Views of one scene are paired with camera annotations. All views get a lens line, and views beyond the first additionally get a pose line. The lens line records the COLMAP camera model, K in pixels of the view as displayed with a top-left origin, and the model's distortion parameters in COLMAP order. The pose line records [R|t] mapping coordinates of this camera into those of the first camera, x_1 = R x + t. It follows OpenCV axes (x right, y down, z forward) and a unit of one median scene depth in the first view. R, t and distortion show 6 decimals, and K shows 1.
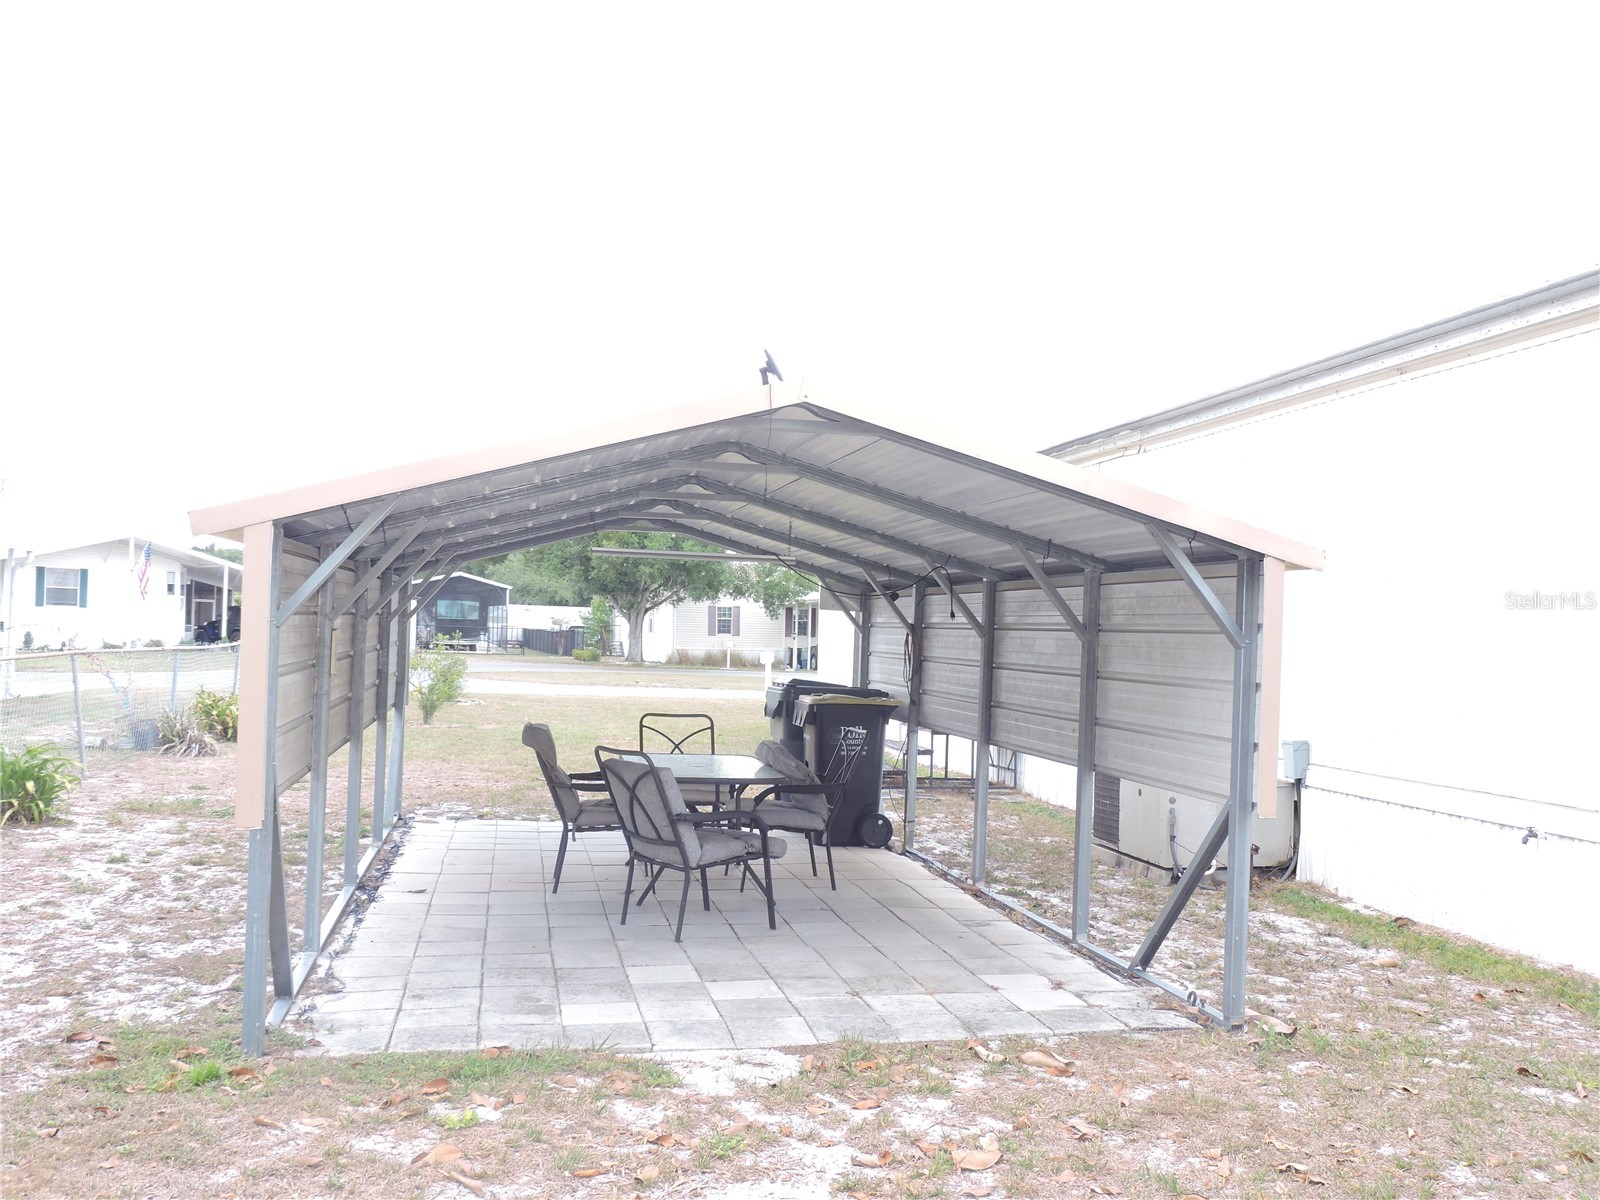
lens RADIAL K [[1404.5, 0, 798.9], [0, 1404.5, 616.1], [0, 0, 1]] dist [-0.007701, -0.015955]
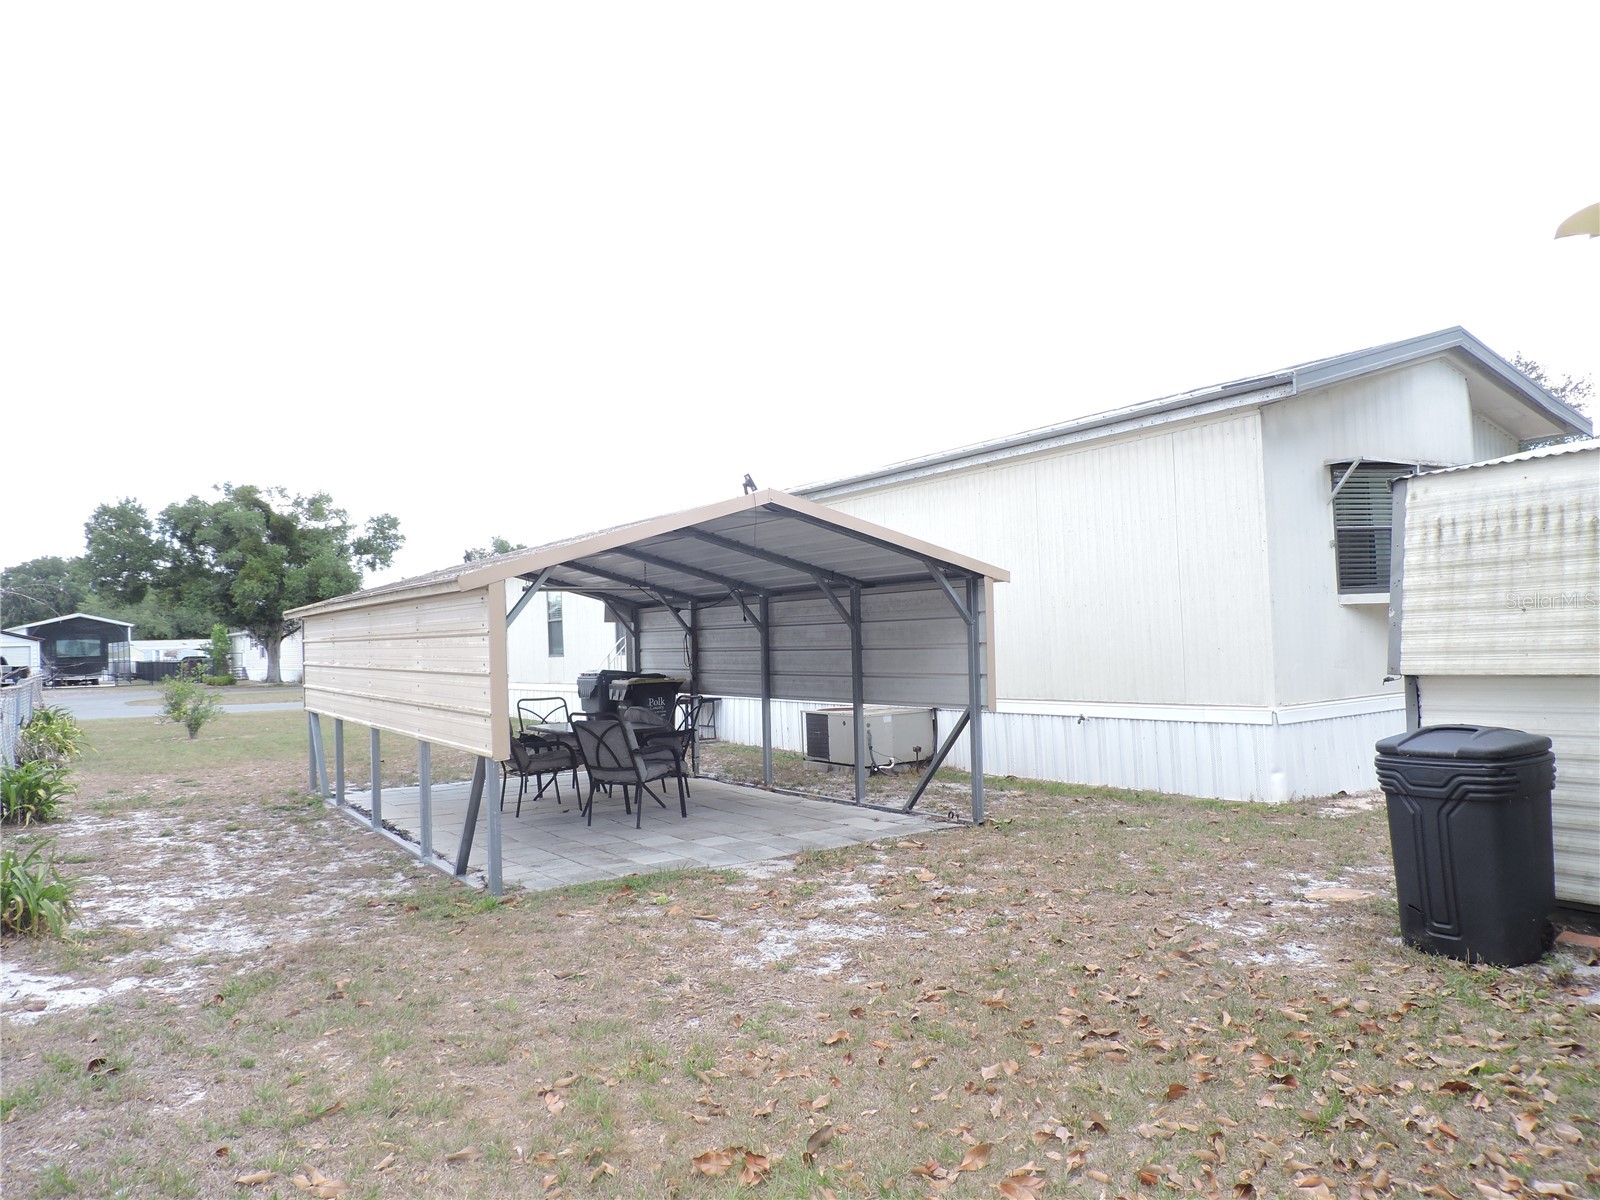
lens RADIAL K [[1134.2, 0, 805.6], [0, 1134.2, 608.1], [0, 0, 1]] dist [-0.020480, 0.000403]
pose [[0.934427, -0.050930, 0.352495, -0.277959], [0.056026, 0.998420, -0.004265, -0.003671], [-0.351721, 0.023734, 0.935804, -0.229132]]
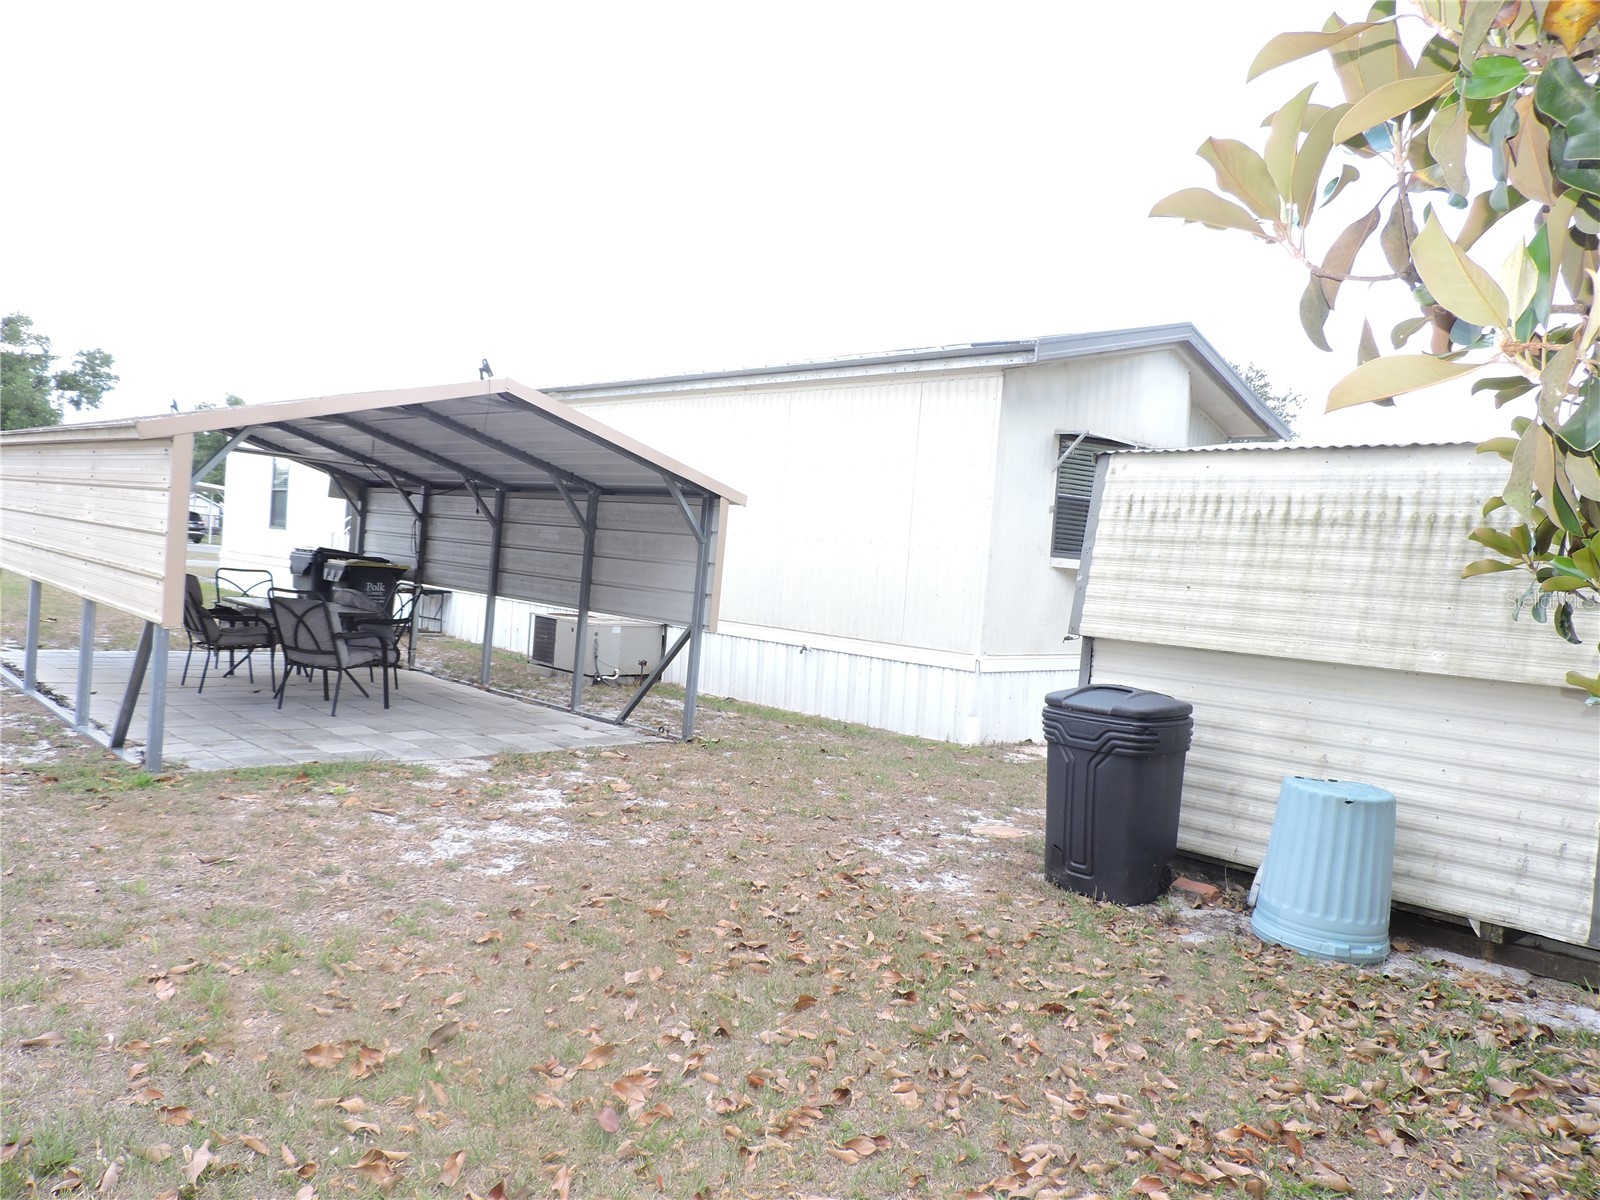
lens RADIAL K [[1134.2, 0, 803.1], [0, 1134.2, 605.8], [0, 0, 1]] dist [-0.020480, 0.000403]
pose [[0.841570, 0.021024, 0.539739, -0.254807], [-0.066128, 0.995736, 0.064322, -0.000907], [-0.536085, -0.089823, 0.839372, -0.236525]]
